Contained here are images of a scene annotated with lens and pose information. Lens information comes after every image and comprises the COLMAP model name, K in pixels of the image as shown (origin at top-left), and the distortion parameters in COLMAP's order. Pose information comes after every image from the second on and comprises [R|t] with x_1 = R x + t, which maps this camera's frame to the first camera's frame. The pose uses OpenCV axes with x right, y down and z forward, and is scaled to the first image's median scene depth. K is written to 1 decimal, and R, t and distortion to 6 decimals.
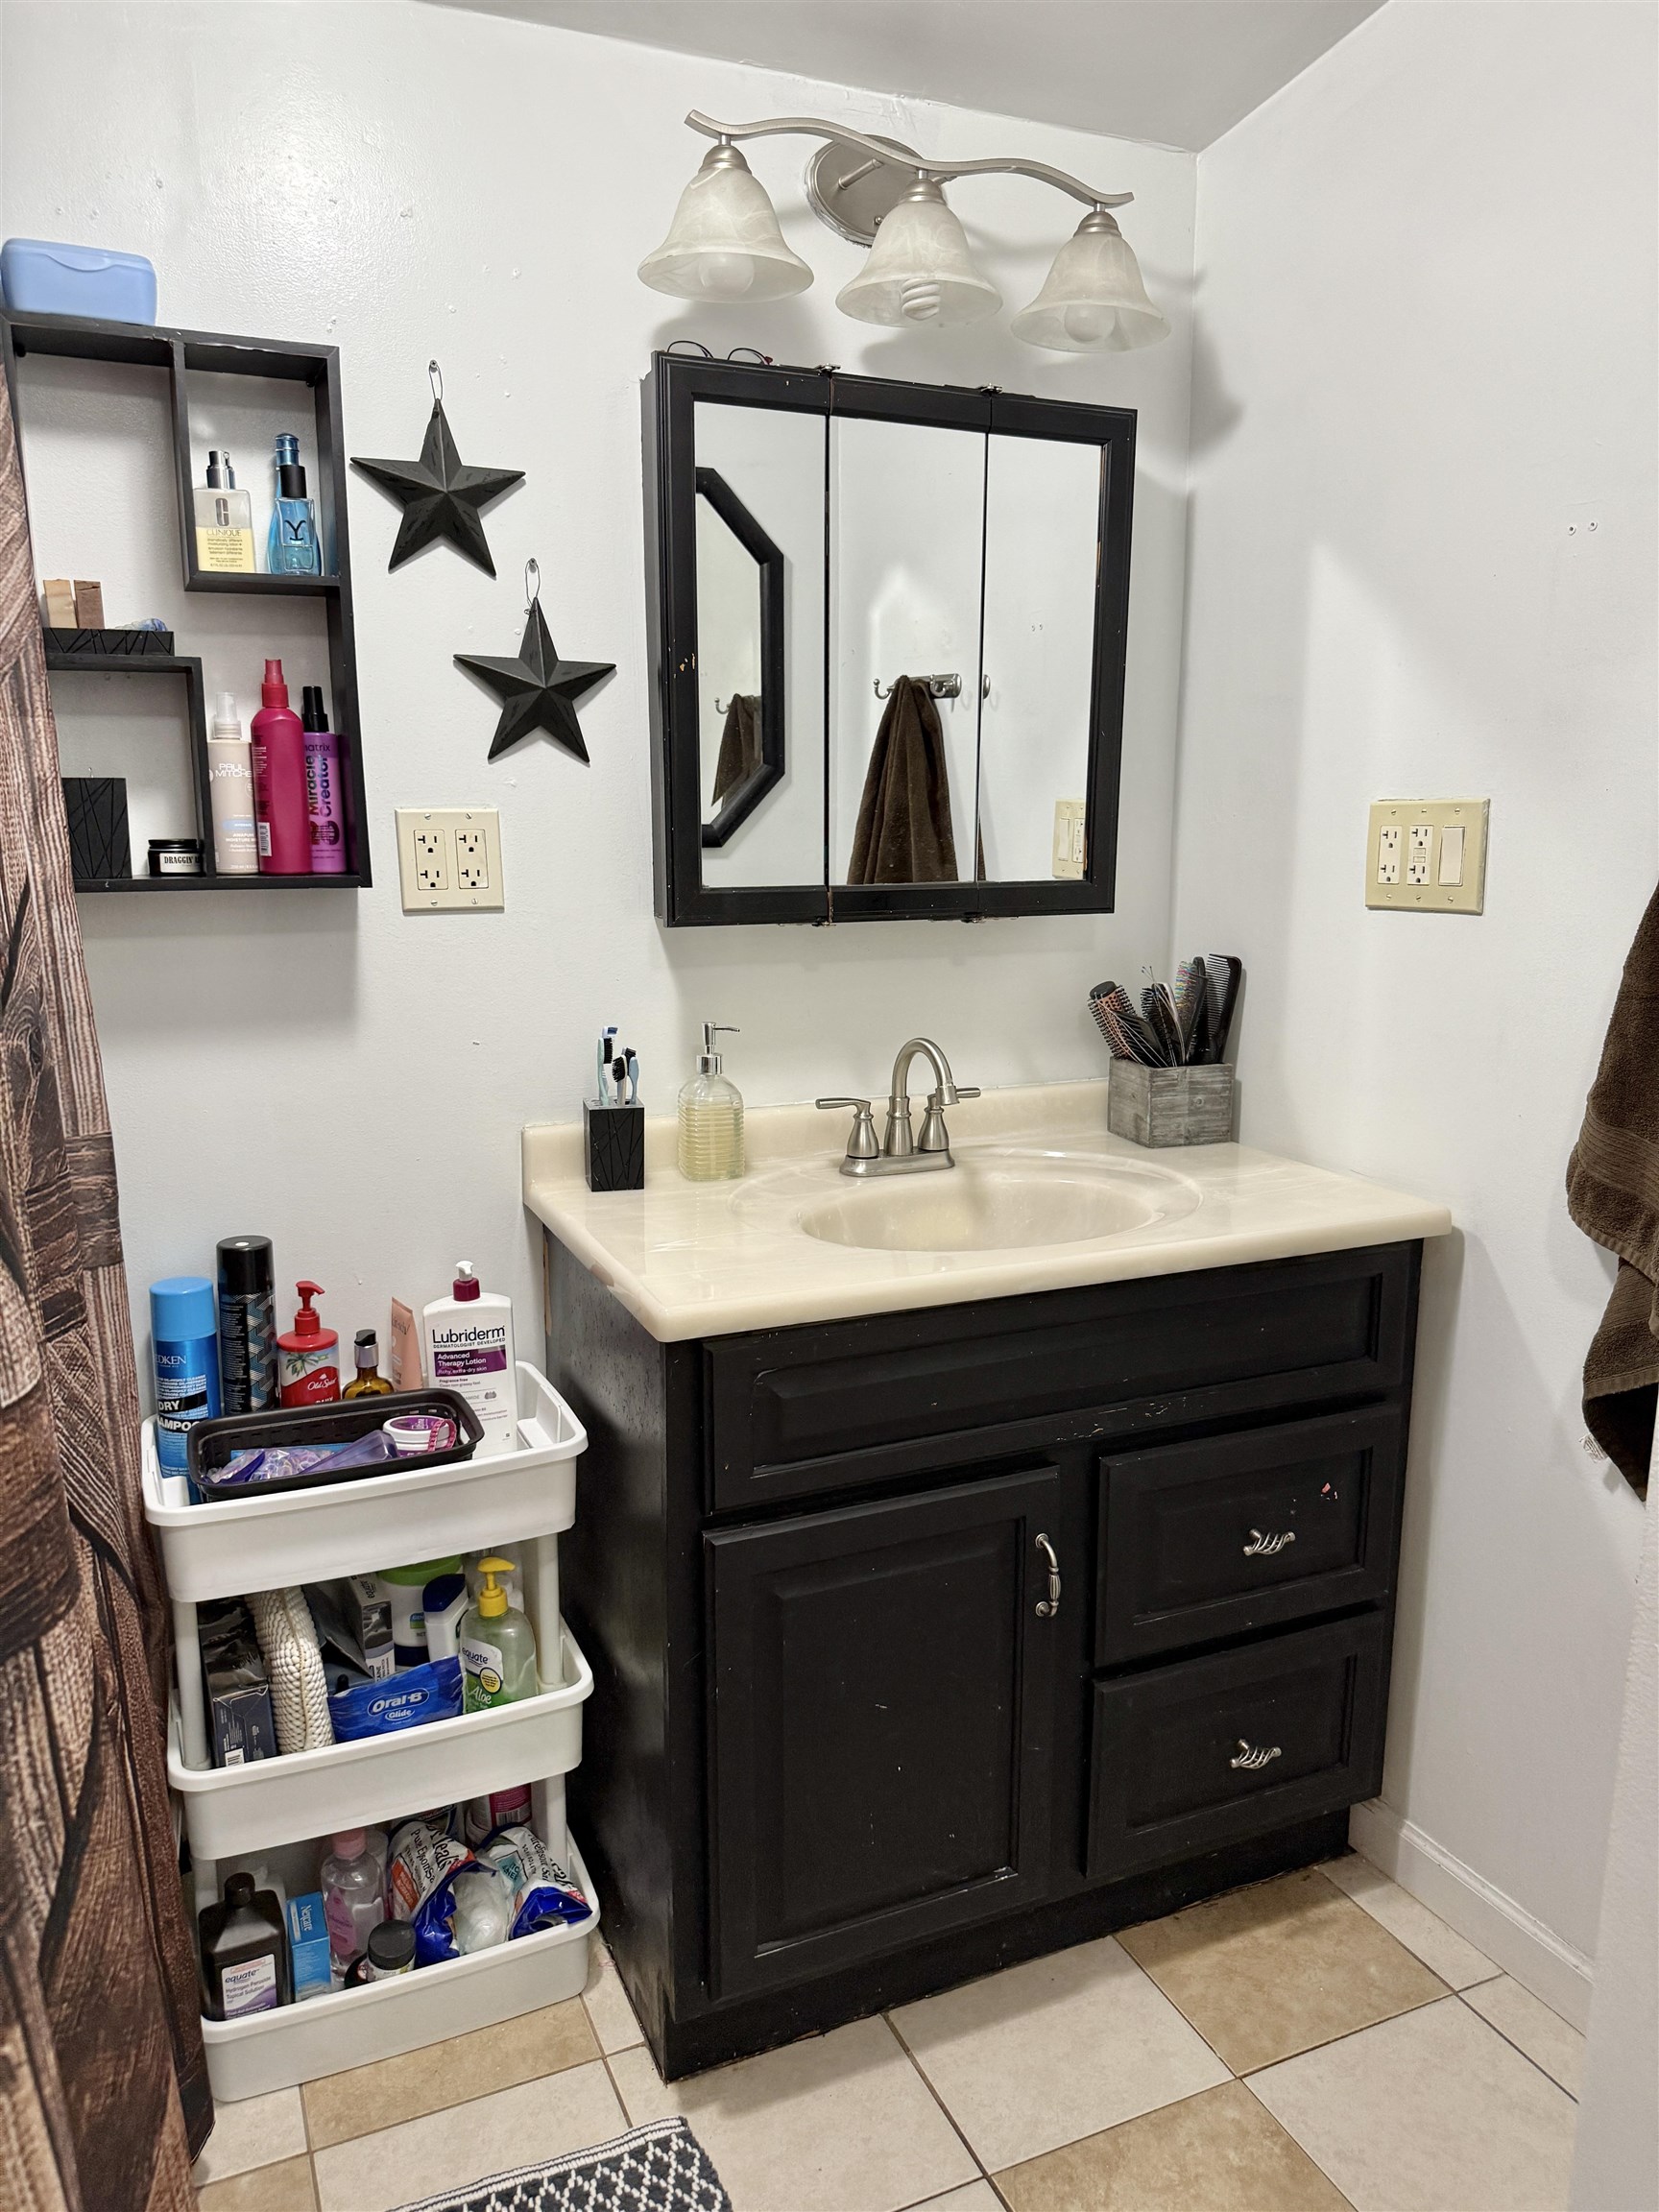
lens RADIAL K [[1559.8, 0, 808.8], [0, 1559.8, 1109.7], [0, 0, 1]] dist [0.070890, -0.090406]
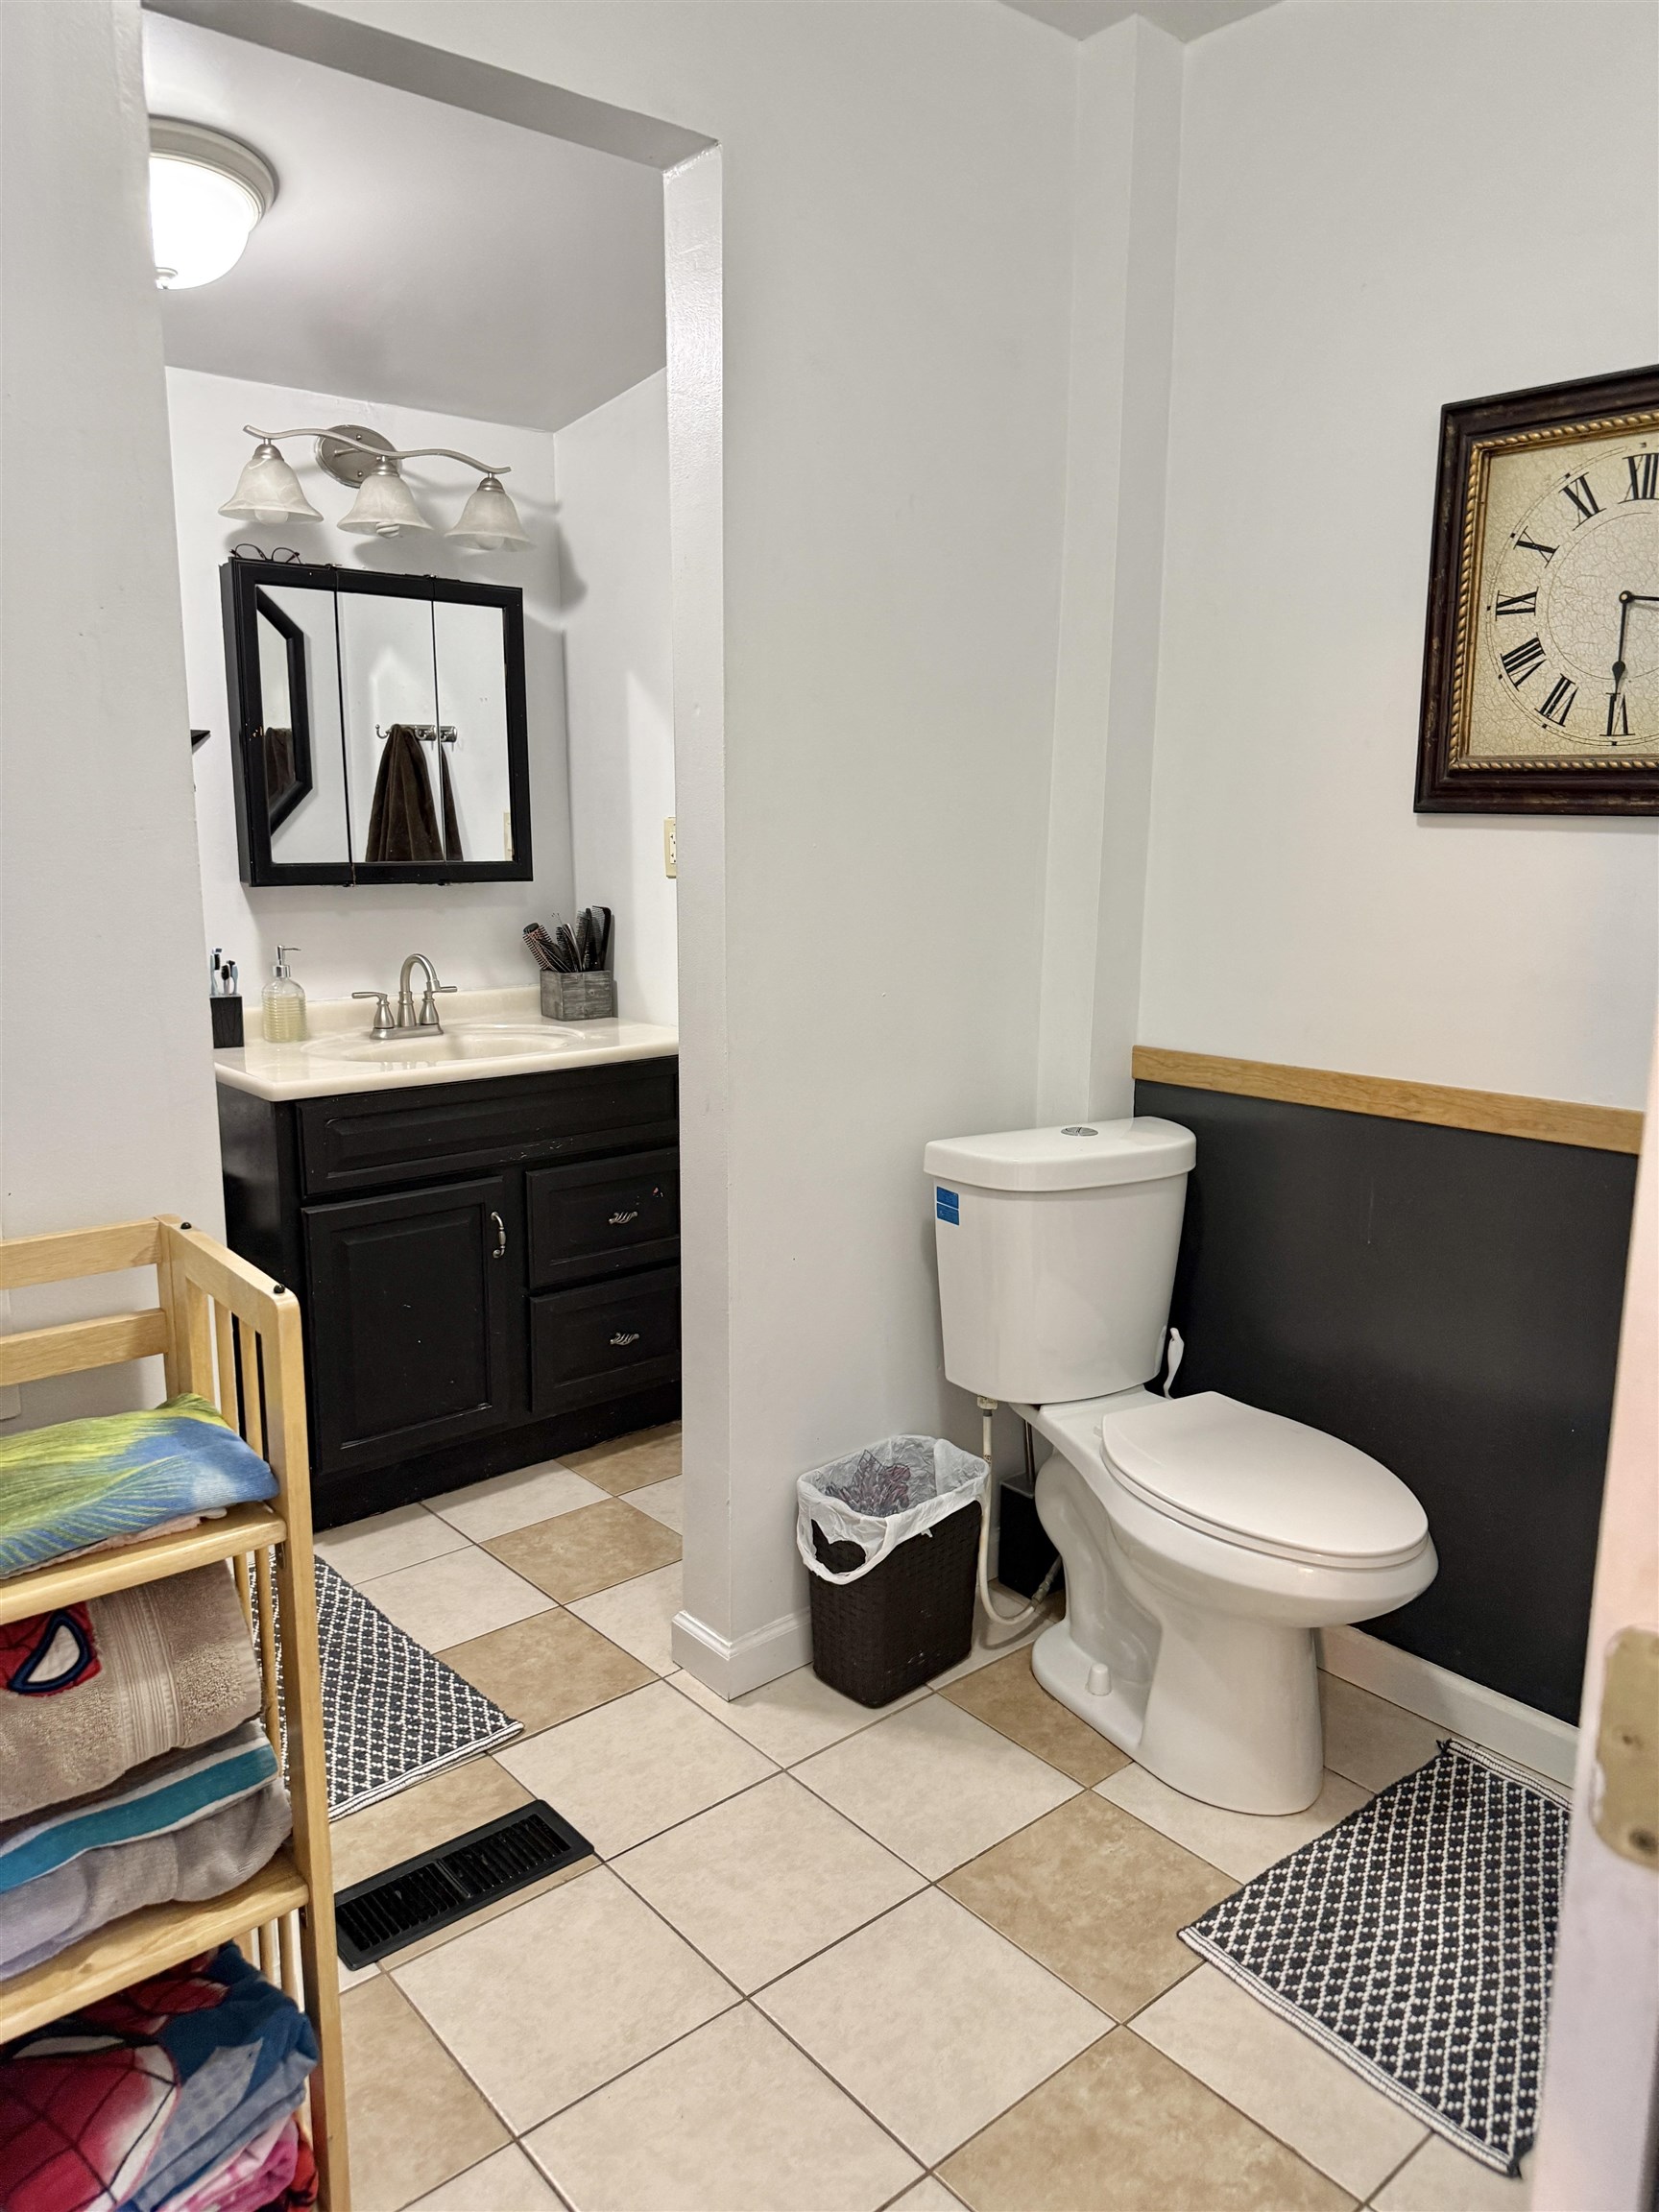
lens RADIAL K [[1559.8, 0, 829.0], [0, 1559.8, 1117.4], [0, 0, 1]] dist [0.070890, -0.090406]
pose [[0.953121, -0.051577, 0.298161, -0.015801], [0.050419, 0.998661, 0.011579, 0.128892], [-0.298359, 0.003997, 0.954445, -0.717237]]
